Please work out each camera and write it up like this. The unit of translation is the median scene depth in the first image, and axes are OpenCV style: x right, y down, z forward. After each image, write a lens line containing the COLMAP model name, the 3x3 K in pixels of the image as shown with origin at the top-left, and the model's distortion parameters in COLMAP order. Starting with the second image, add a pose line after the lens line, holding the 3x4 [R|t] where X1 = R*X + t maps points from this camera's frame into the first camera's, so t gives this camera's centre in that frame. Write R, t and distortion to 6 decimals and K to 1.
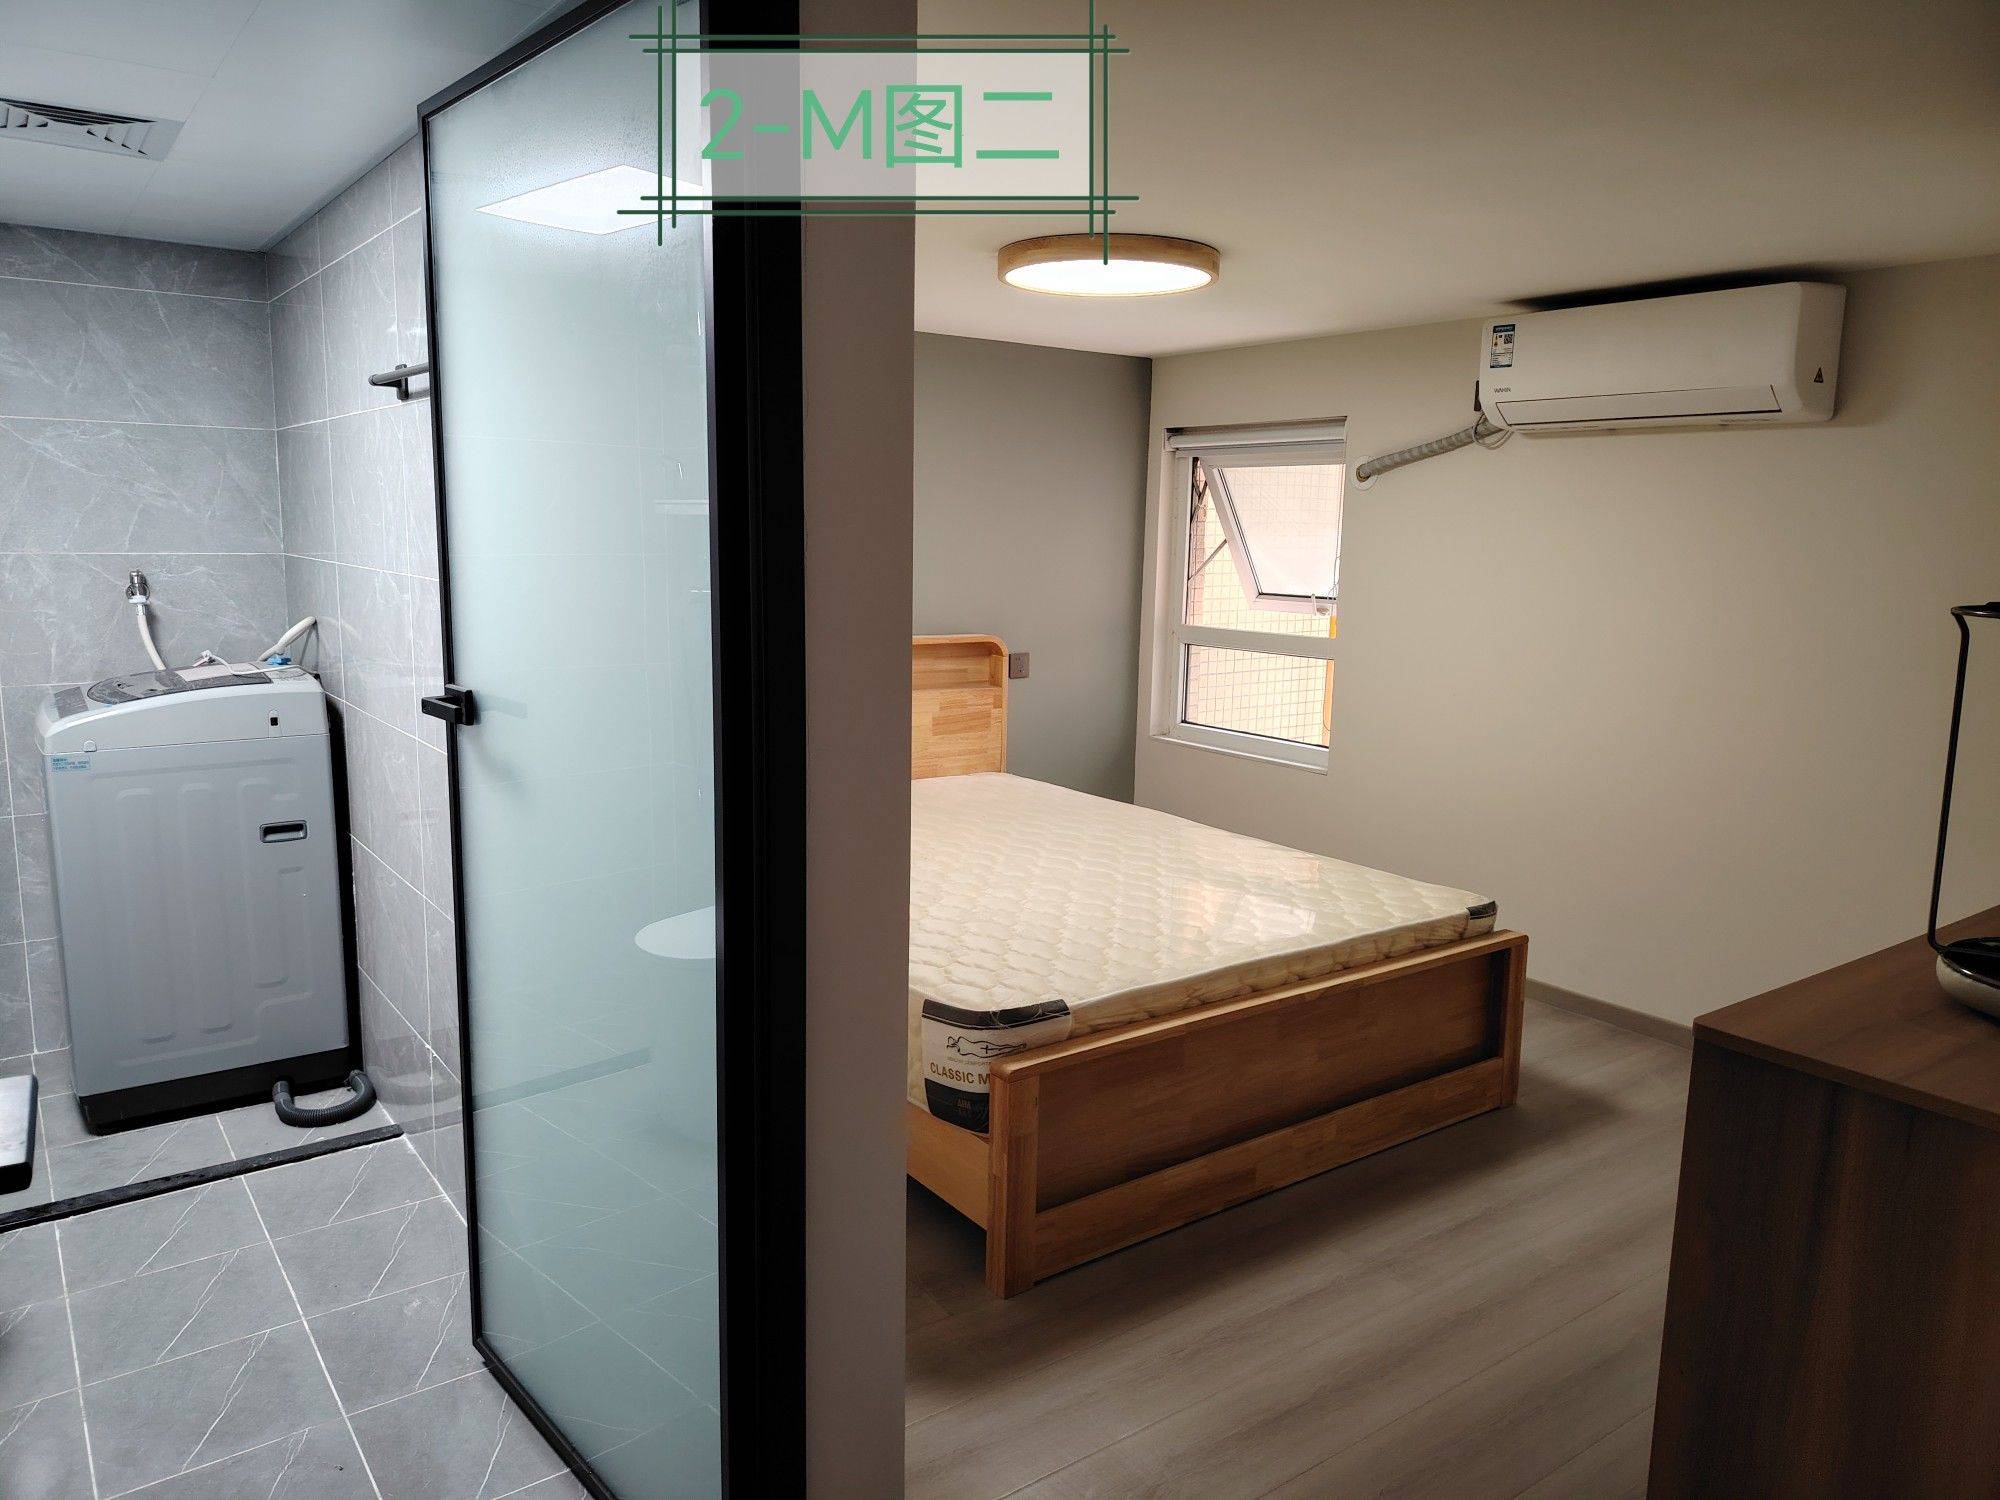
lens RADIAL K [[1408.3, 0, 995.3], [0, 1408.3, 748.5], [0, 0, 1]] dist [0.092094, -0.131302]
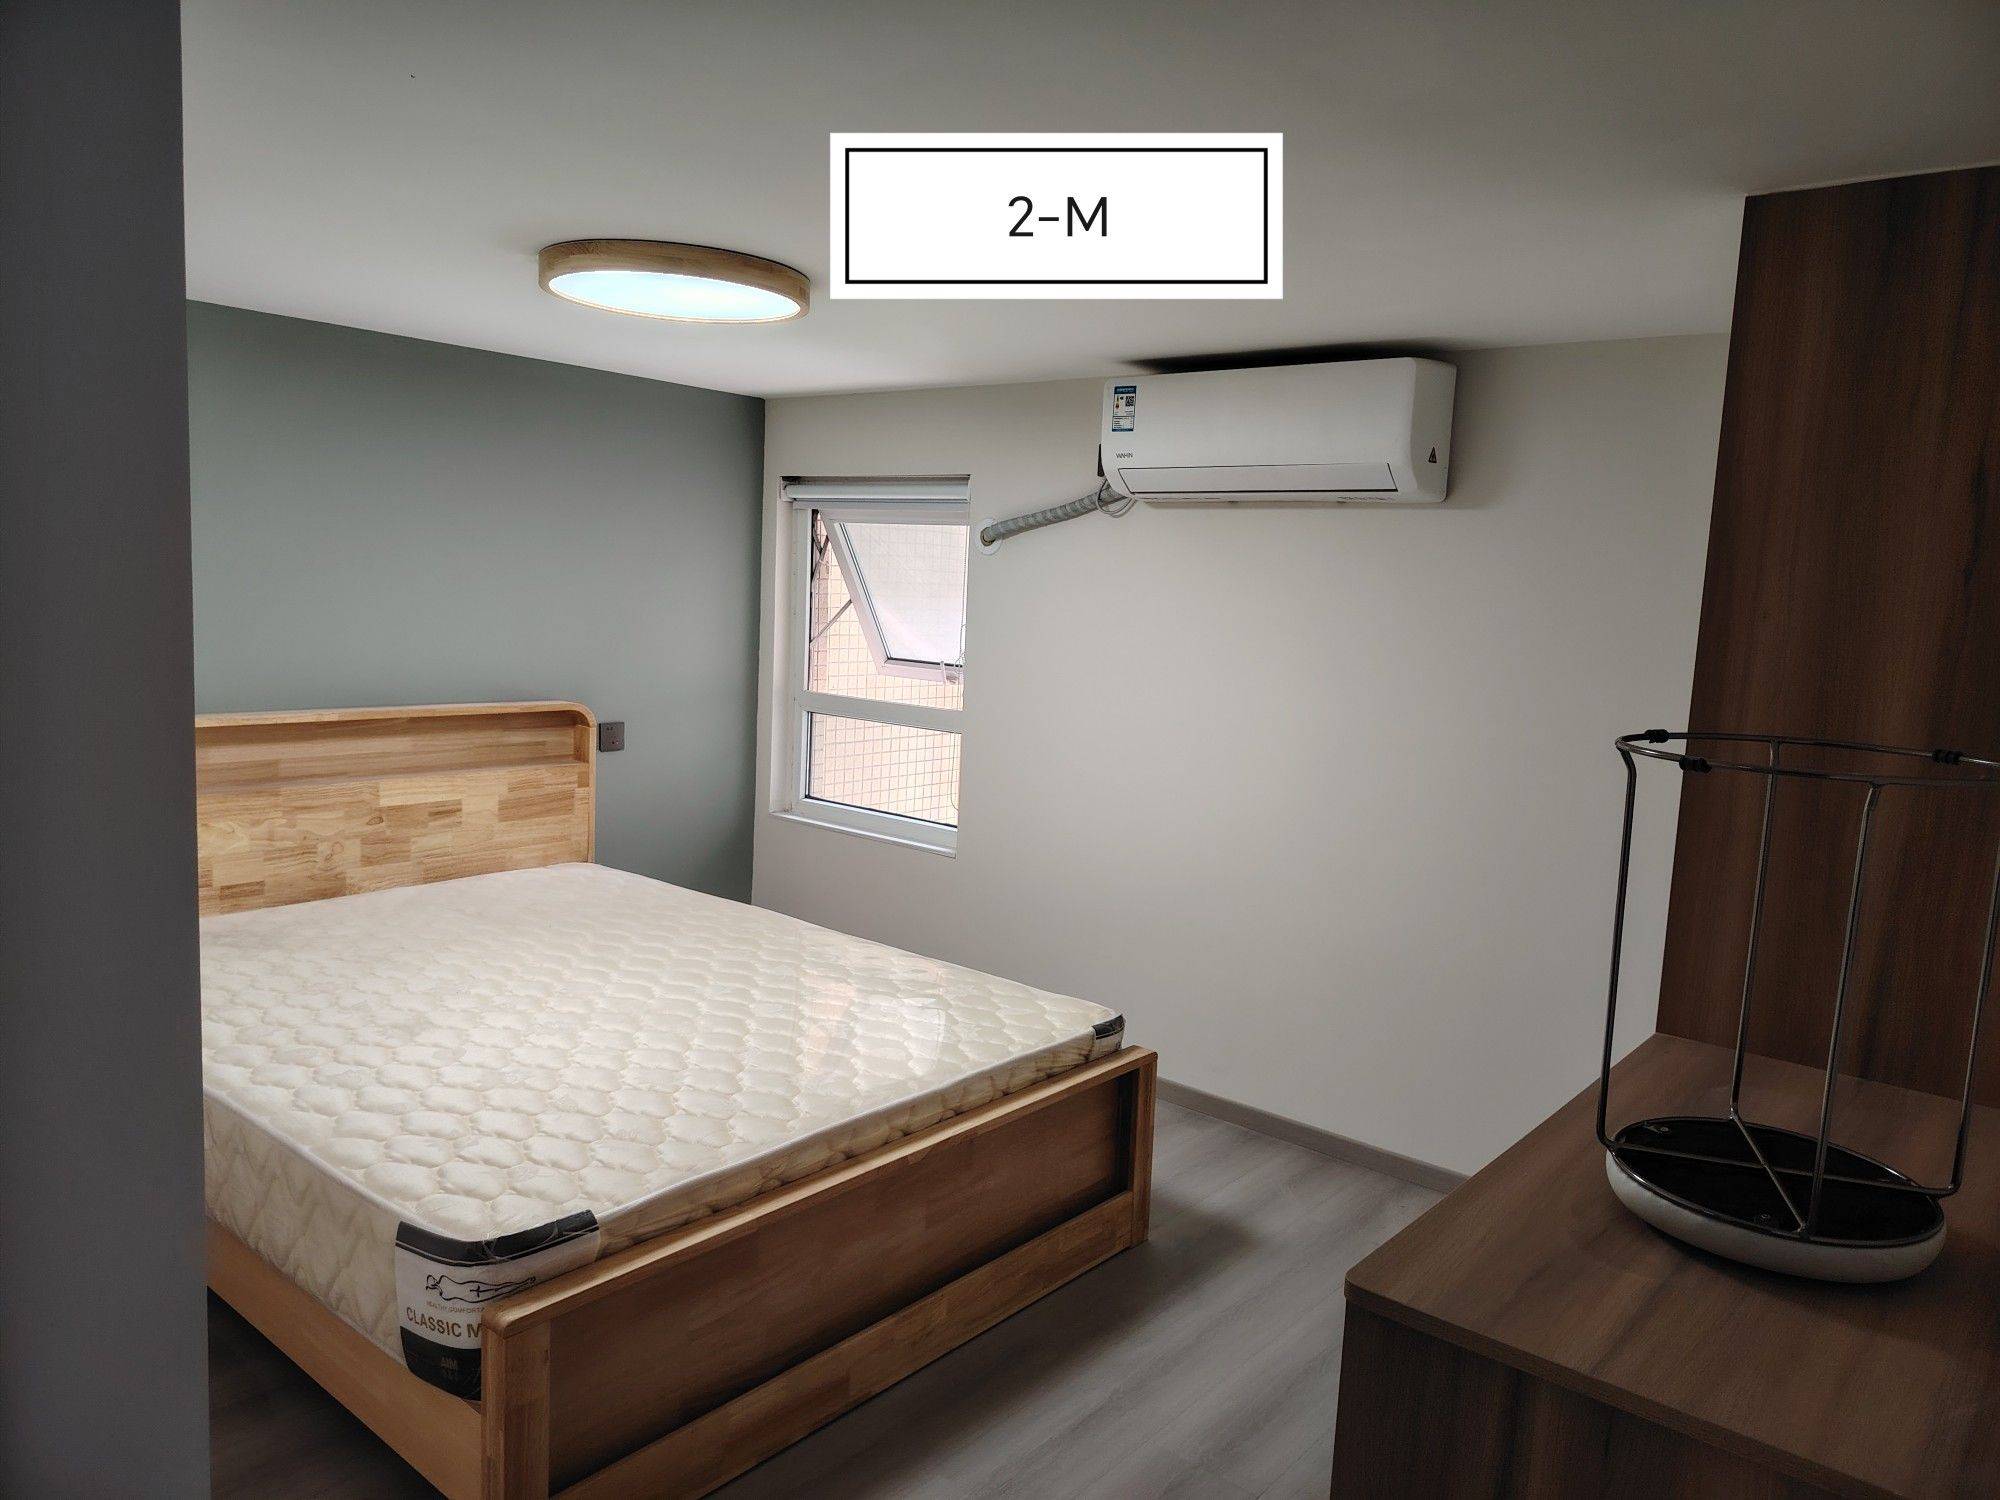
lens RADIAL K [[1400.6, 0, 1000.0], [0, 1400.6, 750.0], [0, 0, 1]] dist [0.148890, -0.167403]
pose [[0.971344, -0.003090, 0.237659, 0.064446], [0.009570, 0.999613, -0.026118, -0.040380], [-0.237486, 0.027644, 0.970998, 0.145709]]
